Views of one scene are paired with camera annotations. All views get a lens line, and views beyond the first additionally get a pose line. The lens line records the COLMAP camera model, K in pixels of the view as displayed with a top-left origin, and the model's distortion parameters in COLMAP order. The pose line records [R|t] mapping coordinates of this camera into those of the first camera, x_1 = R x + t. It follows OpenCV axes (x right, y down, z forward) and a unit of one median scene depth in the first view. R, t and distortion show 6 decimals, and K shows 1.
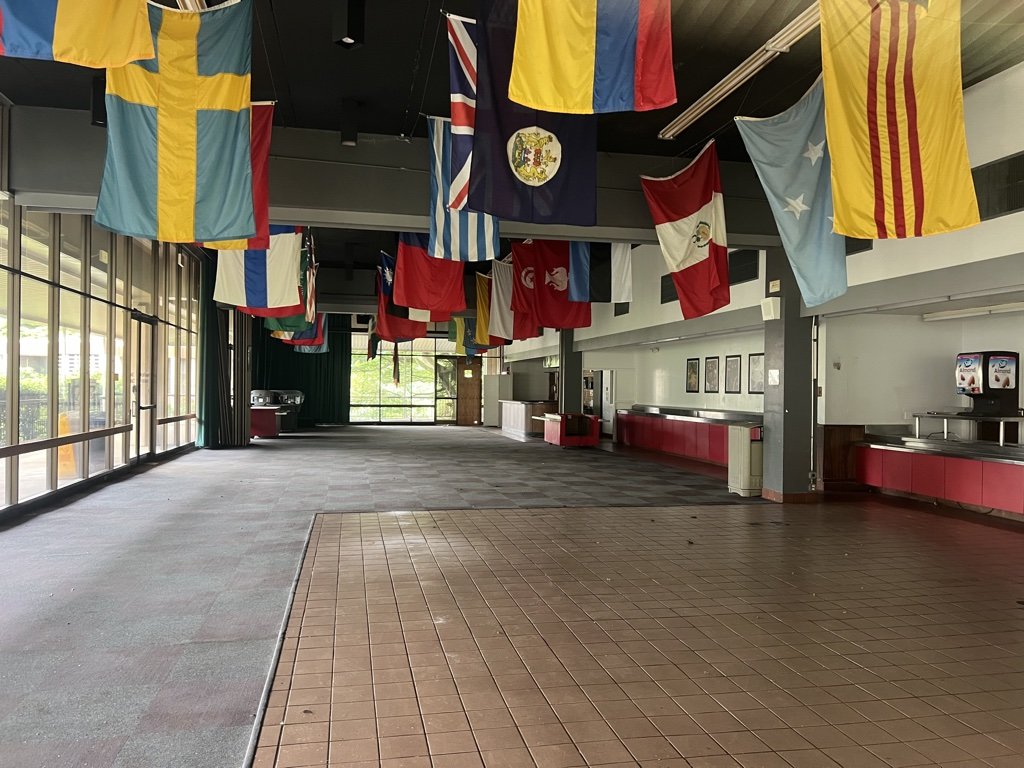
lens RADIAL K [[766.1, 0, 512.0], [0, 766.1, 384.0], [0, 0, 1]] dist [0.071508, -0.052528]
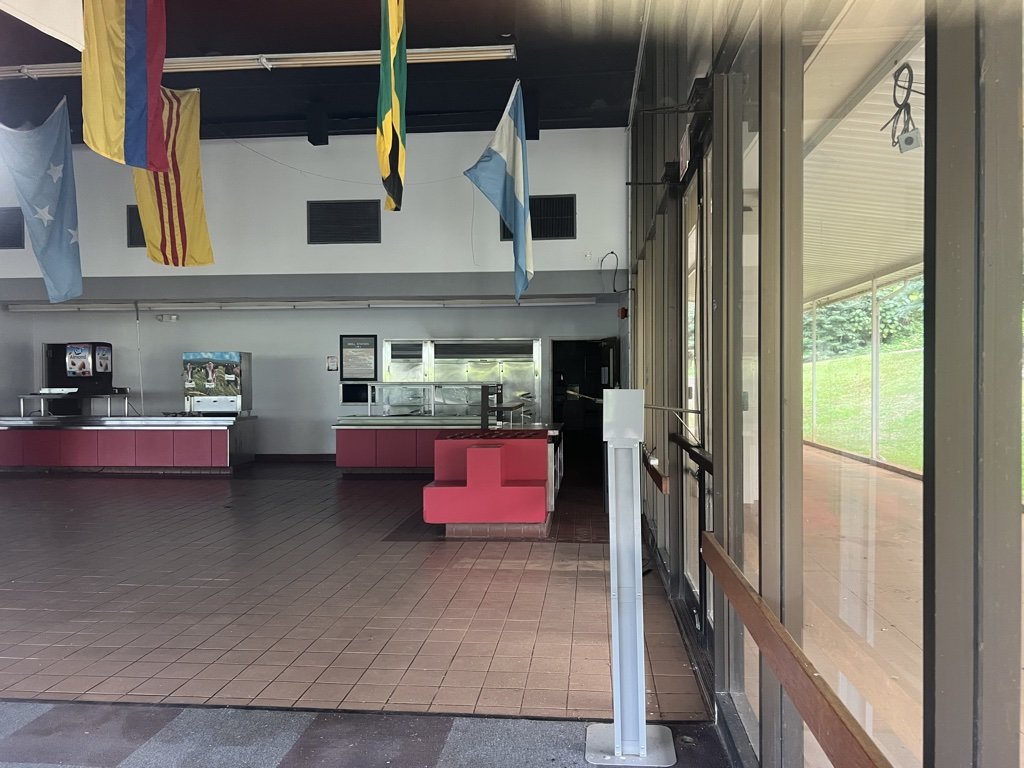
lens RADIAL K [[793.6, 0, 512.0], [0, 793.6, 384.0], [0, 0, 1]] dist [0.063919, -0.076764]
pose [[0.298444, -0.022694, 0.954157, -0.441985], [0.004743, 0.999740, 0.022295, -0.000579], [-0.954415, -0.002128, 0.298474, -0.018859]]
